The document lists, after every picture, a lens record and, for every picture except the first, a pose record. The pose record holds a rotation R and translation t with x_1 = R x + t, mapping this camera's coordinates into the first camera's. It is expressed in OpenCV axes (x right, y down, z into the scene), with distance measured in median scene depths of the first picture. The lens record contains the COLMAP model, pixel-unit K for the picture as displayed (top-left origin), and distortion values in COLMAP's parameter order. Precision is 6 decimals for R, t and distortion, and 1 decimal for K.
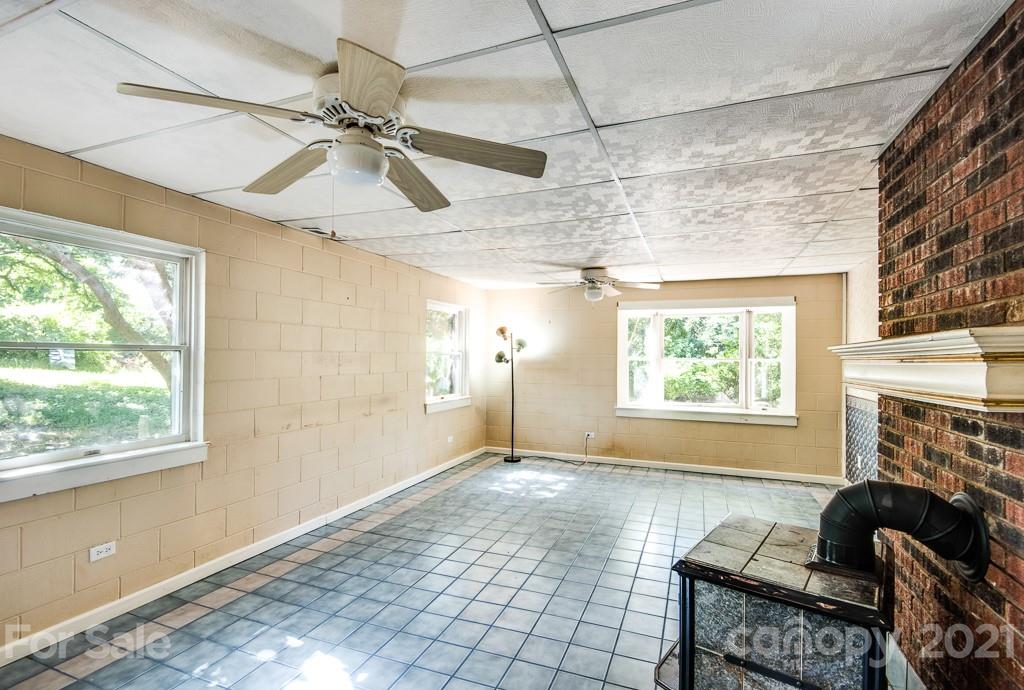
lens RADIAL K [[478.2, 0, 515.1], [0, 478.2, 352.0], [0, 0, 1]] dist [0.023308, -0.000528]
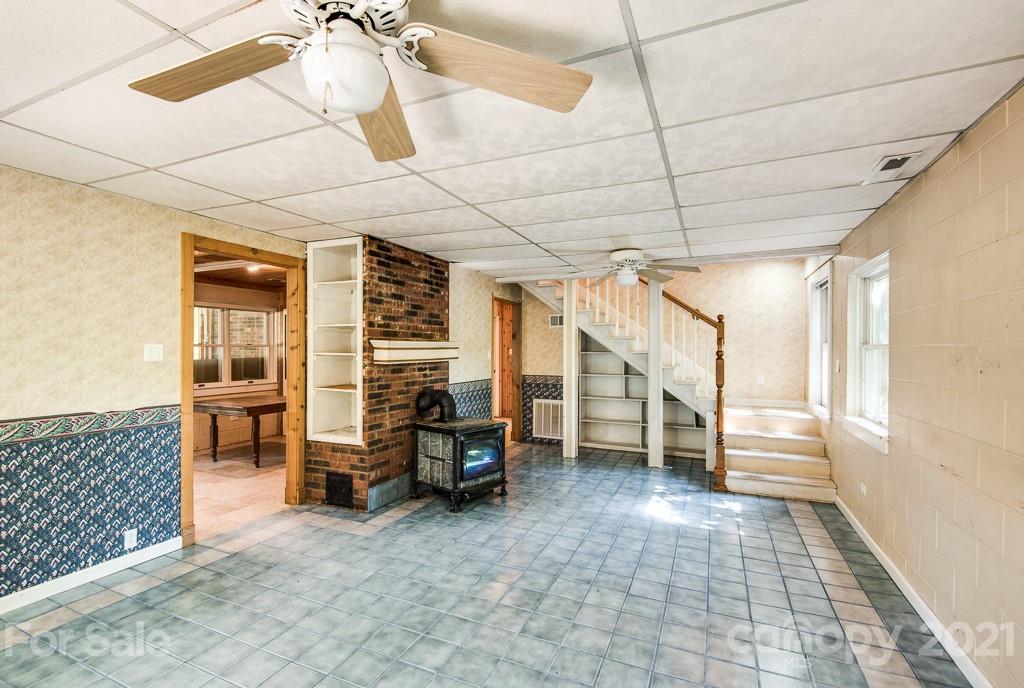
lens RADIAL K [[478.2, 0, 507.1], [0, 478.2, 347.5], [0, 0, 1]] dist [0.023308, -0.000528]
pose [[-0.999370, -0.012319, 0.033290, 0.142607], [-0.012822, 0.999806, -0.014962, 0.026941], [-0.033099, -0.015380, -0.999334, 2.242513]]
